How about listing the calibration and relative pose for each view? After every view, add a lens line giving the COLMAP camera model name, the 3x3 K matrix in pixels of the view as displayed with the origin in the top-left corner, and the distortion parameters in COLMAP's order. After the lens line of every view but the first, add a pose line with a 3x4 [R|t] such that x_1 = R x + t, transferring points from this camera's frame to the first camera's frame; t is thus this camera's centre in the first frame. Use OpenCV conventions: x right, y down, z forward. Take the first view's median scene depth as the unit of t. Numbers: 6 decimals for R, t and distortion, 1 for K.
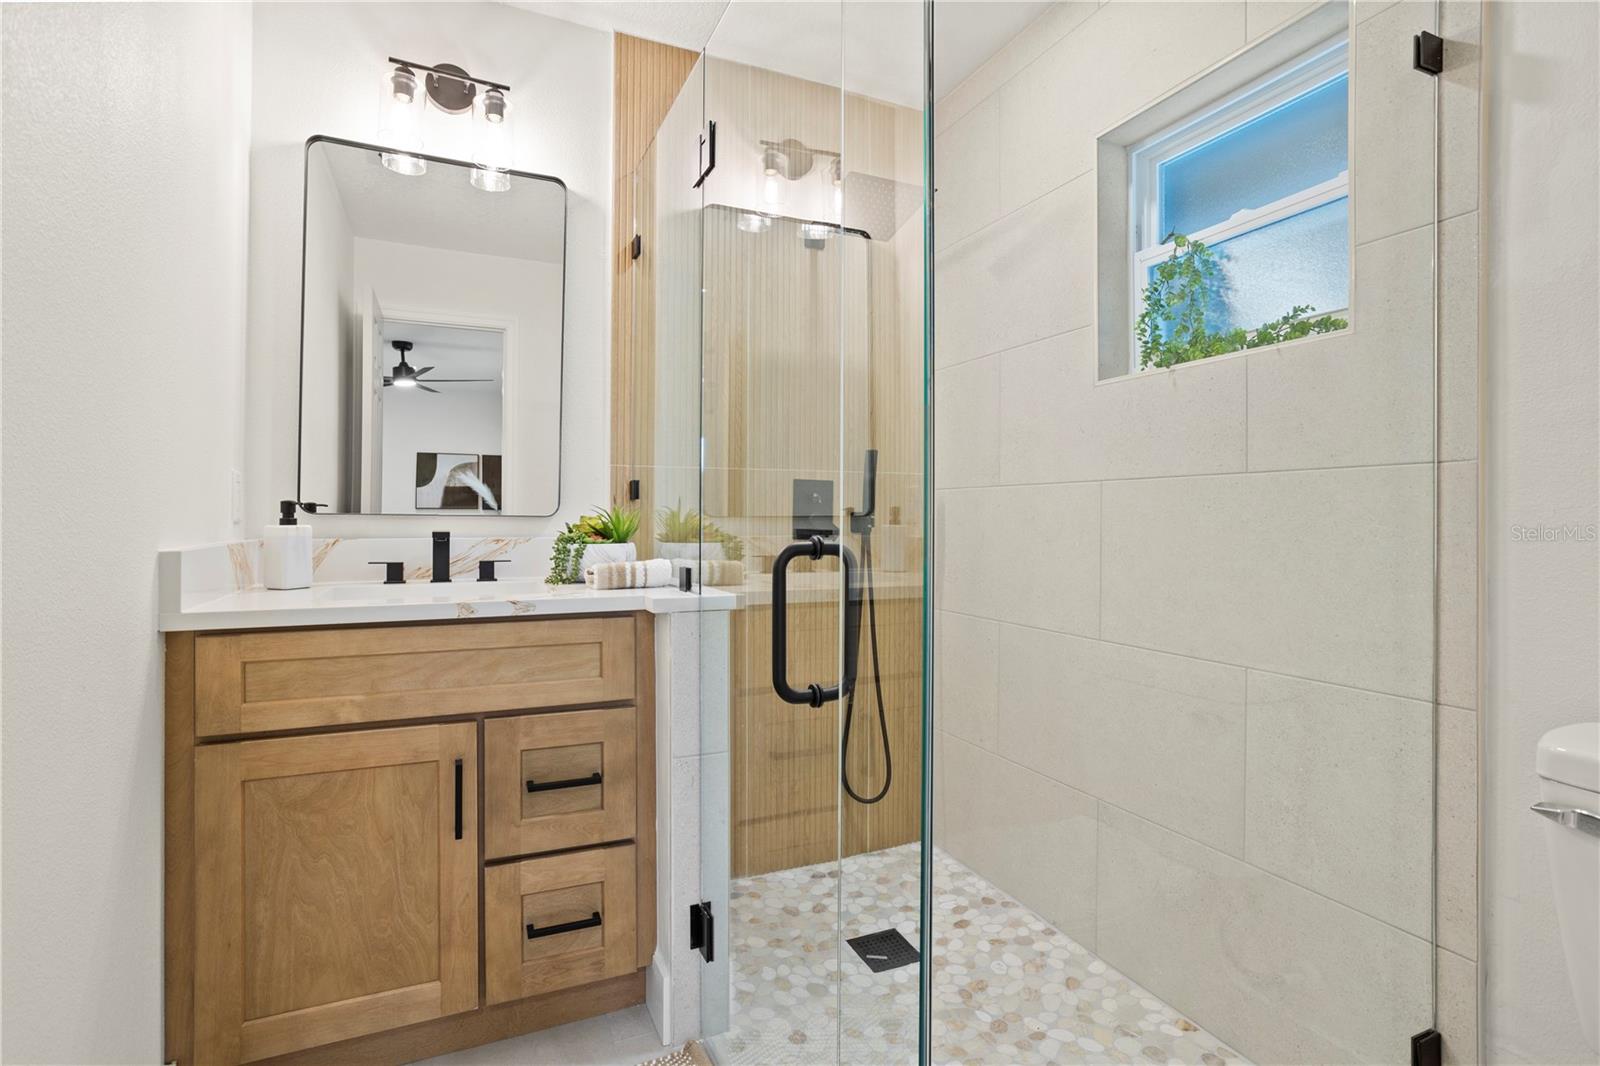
lens RADIAL K [[774.6, 0, 801.7], [0, 774.6, 520.0], [0, 0, 1]] dist [-0.054969, 0.029729]
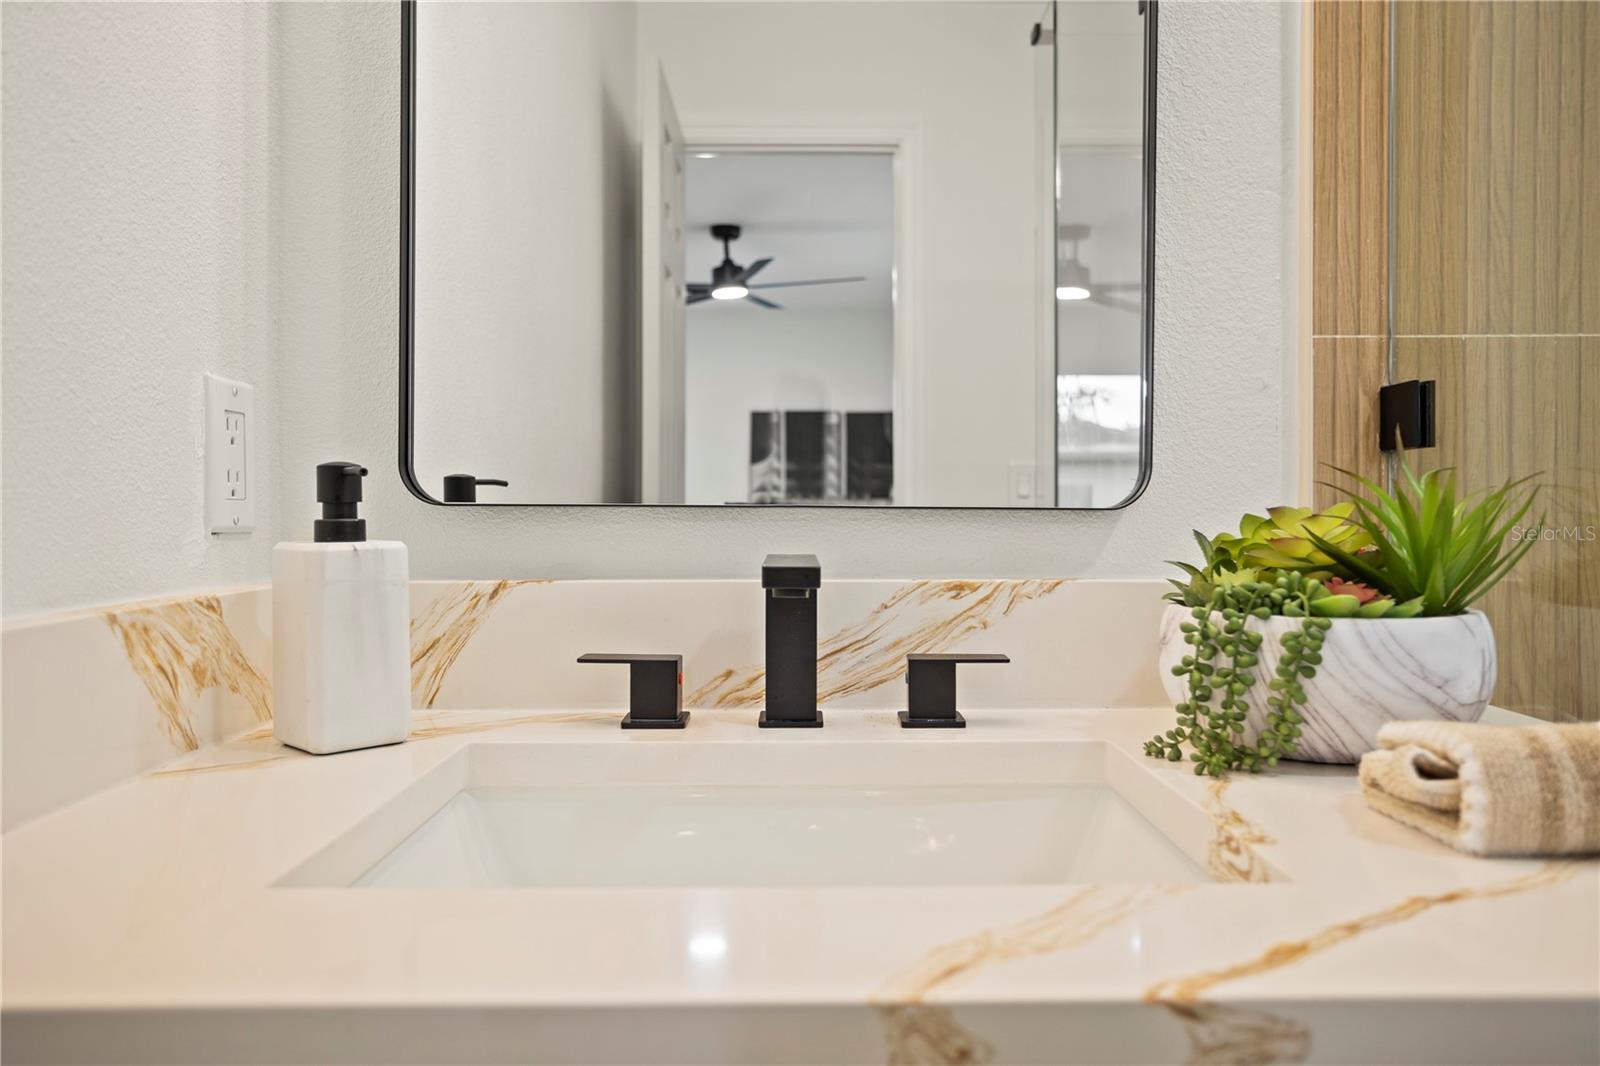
lens RADIAL K [[1218.2, 0, 800.0], [0, 1218.2, 533.0], [0, 0, 1]] dist [-0.001579, -0.000210]
pose [[0.909793, 0.002114, -0.415058, -0.262735], [0.004485, 0.999879, 0.014925, -0.003110], [0.415039, -0.015440, 0.909673, 0.553145]]
